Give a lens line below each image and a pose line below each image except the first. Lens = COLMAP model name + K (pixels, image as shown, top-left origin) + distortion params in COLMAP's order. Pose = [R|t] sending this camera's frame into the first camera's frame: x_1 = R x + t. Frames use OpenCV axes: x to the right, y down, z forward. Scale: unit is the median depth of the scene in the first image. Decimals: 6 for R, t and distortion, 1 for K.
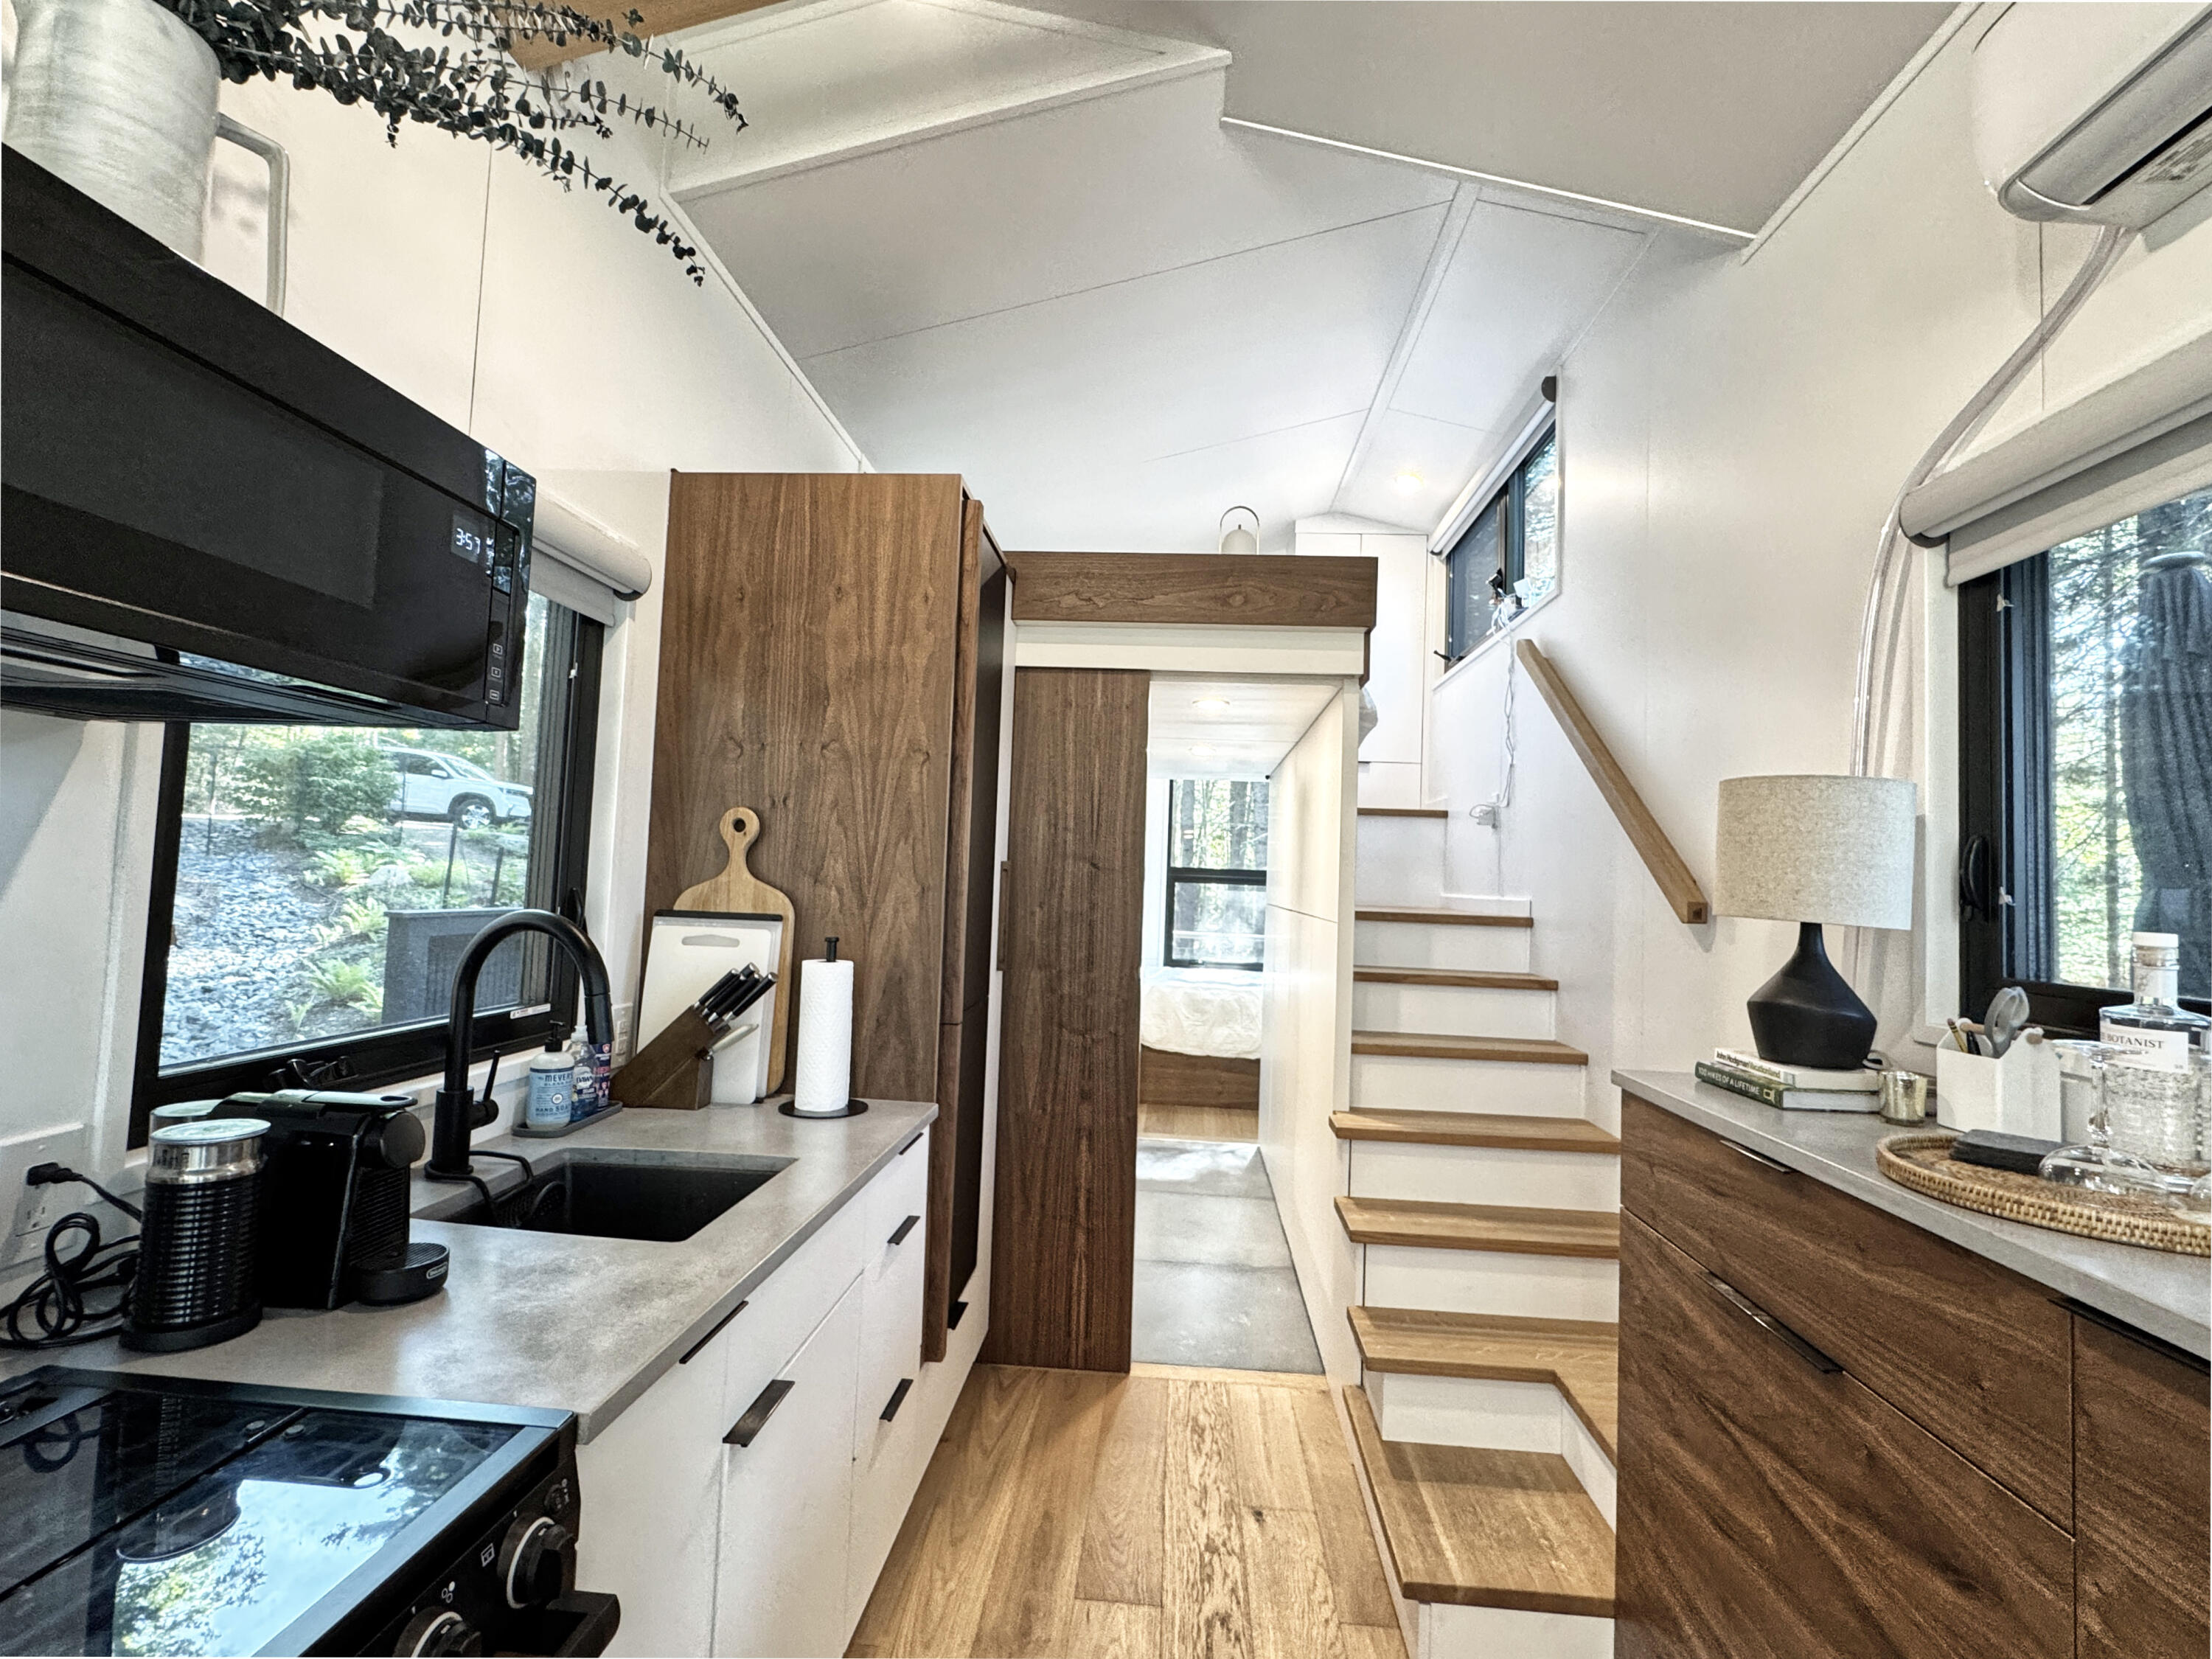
lens RADIAL K [[1021.7, 0, 1112.9], [0, 1021.7, 827.6], [0, 0, 1]] dist [0.002068, -0.001756]
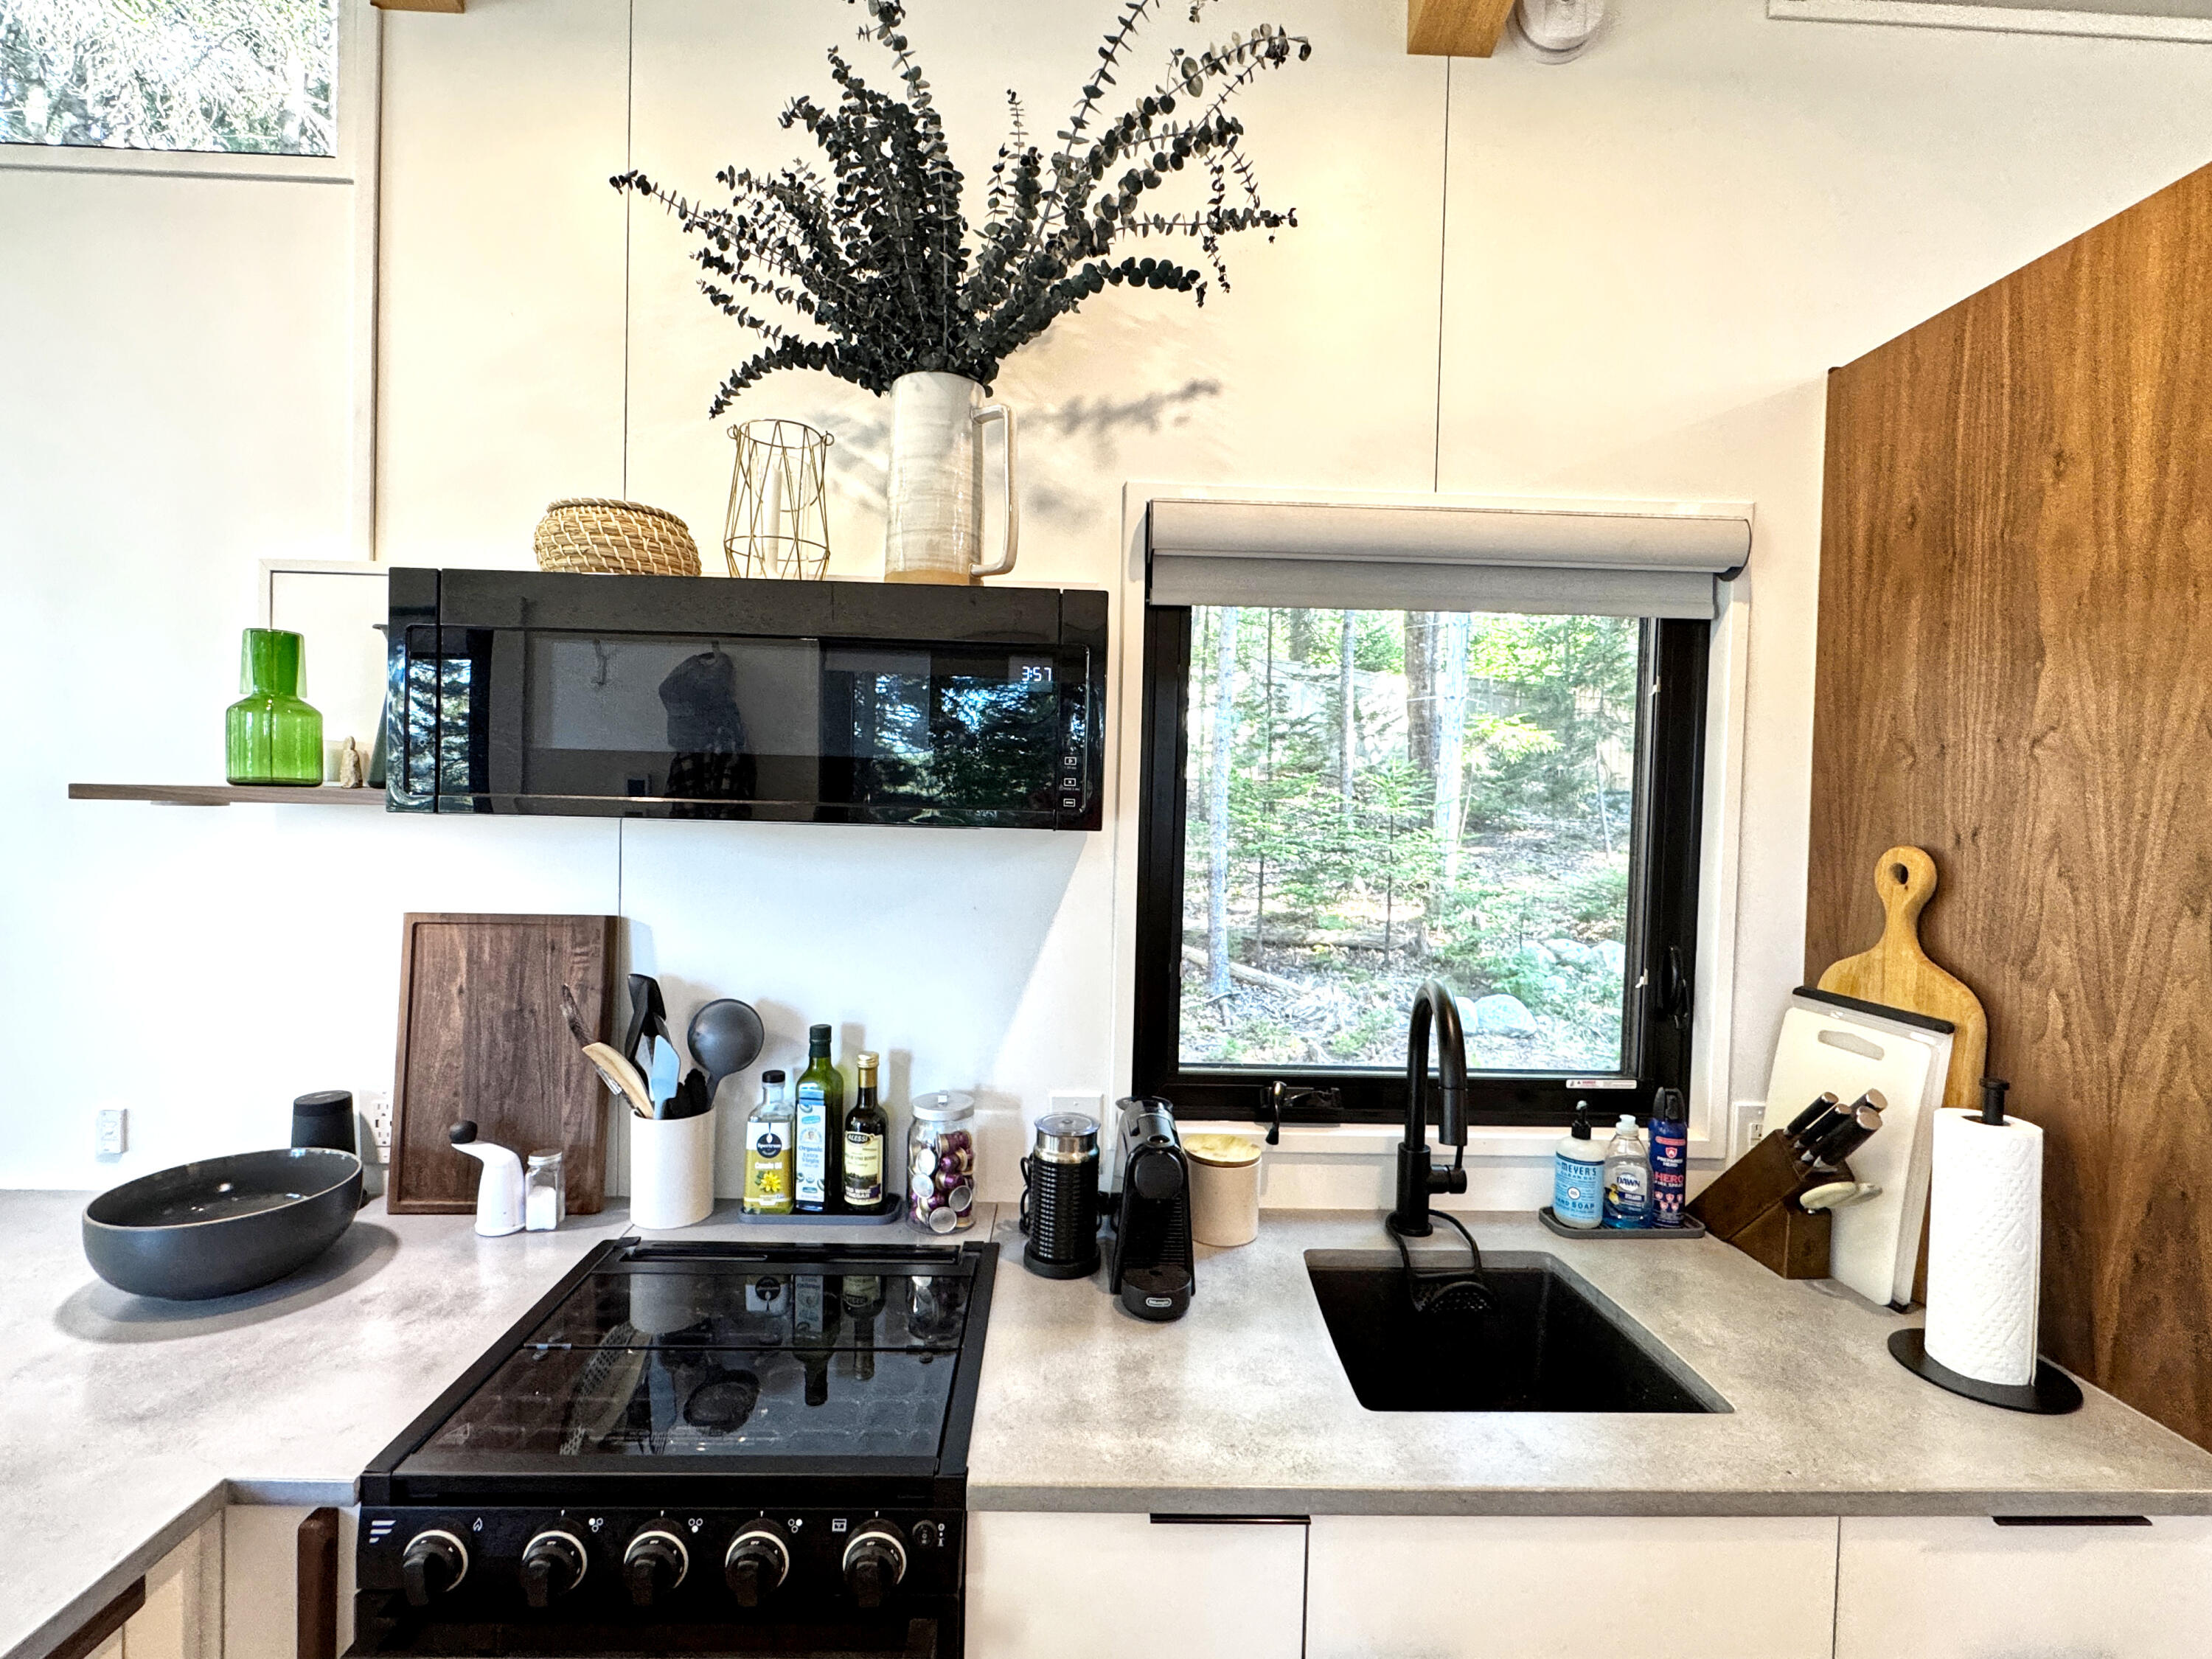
lens RADIAL K [[1021.7, 0, 1092.8], [0, 1021.7, 825.1], [0, 0, 1]] dist [0.002068, -0.001756]
pose [[0.101138, -0.012027, -0.994800, 0.175015], [0.029425, 0.999526, -0.009093, -0.032155], [0.994437, -0.028352, 0.101444, 0.313048]]
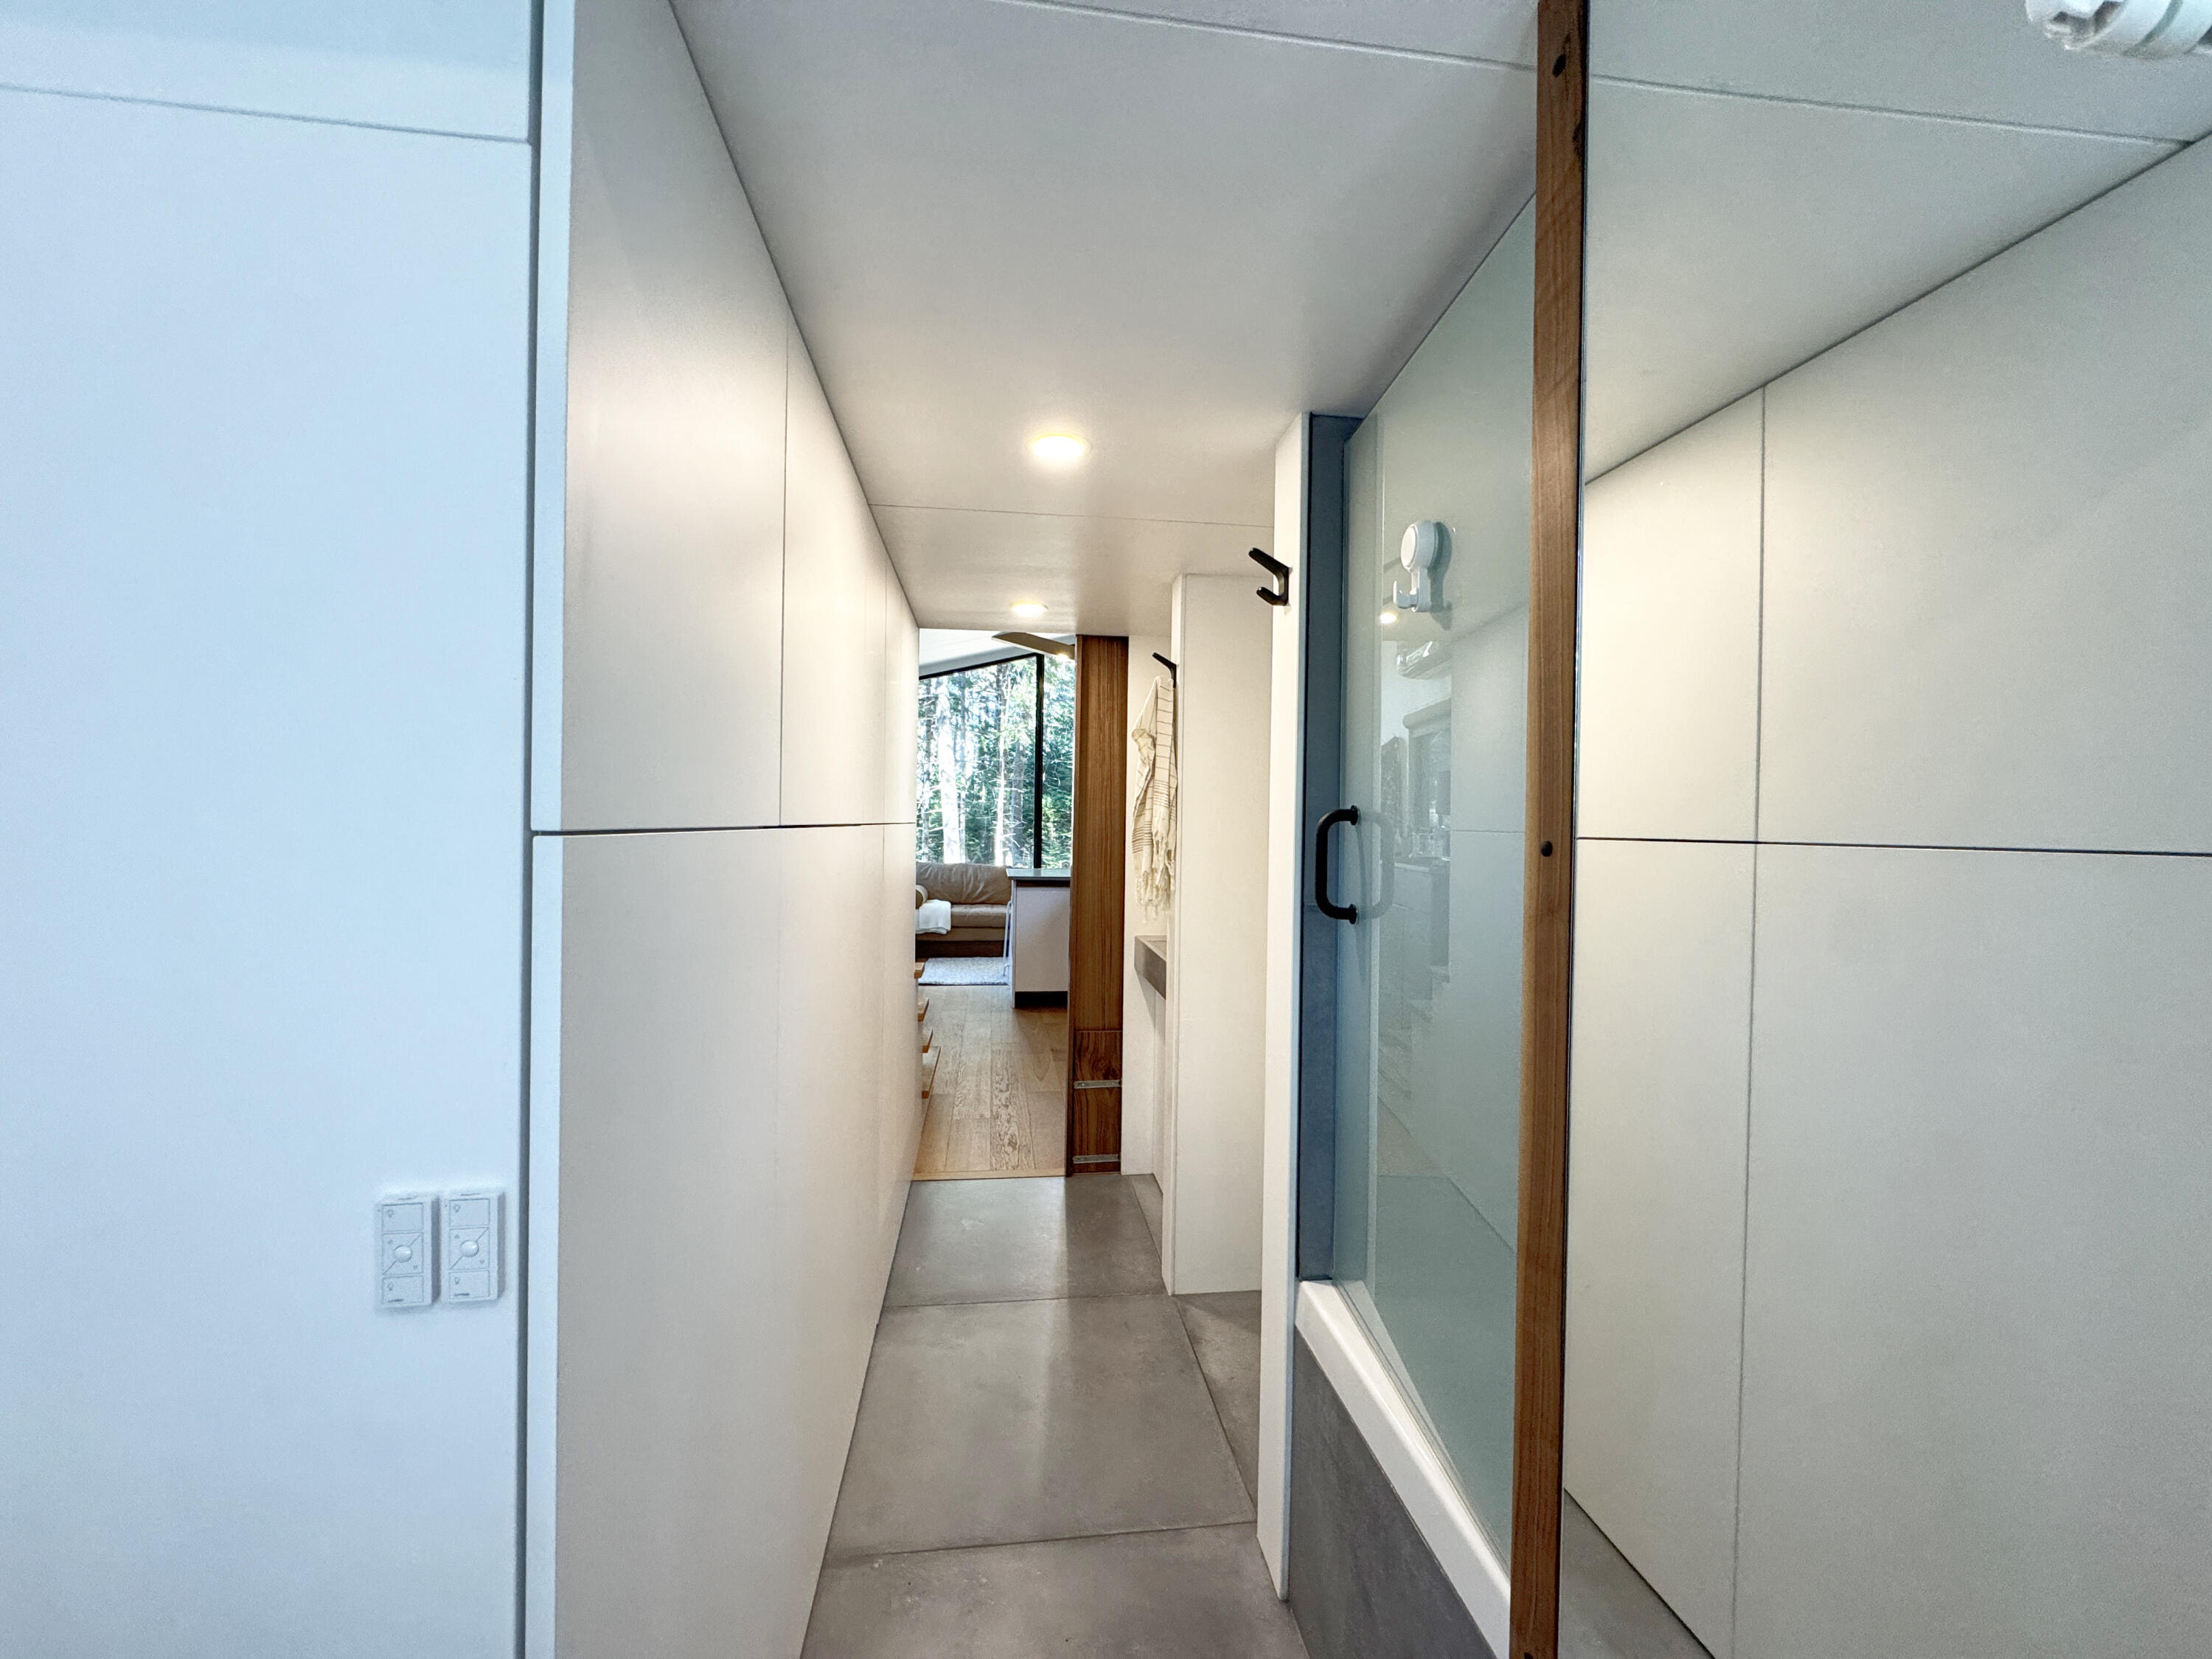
lens RADIAL K [[879.1, 0, 1116.7], [0, 879.1, 816.8], [0, 0, 1]] dist [-0.002546, -0.000229]
pose [[-0.978184, -0.044618, -0.202894, 0.202627], [-0.032726, 0.997565, -0.061595, 0.144974], [0.205148, -0.053611, -0.977261, 2.162483]]
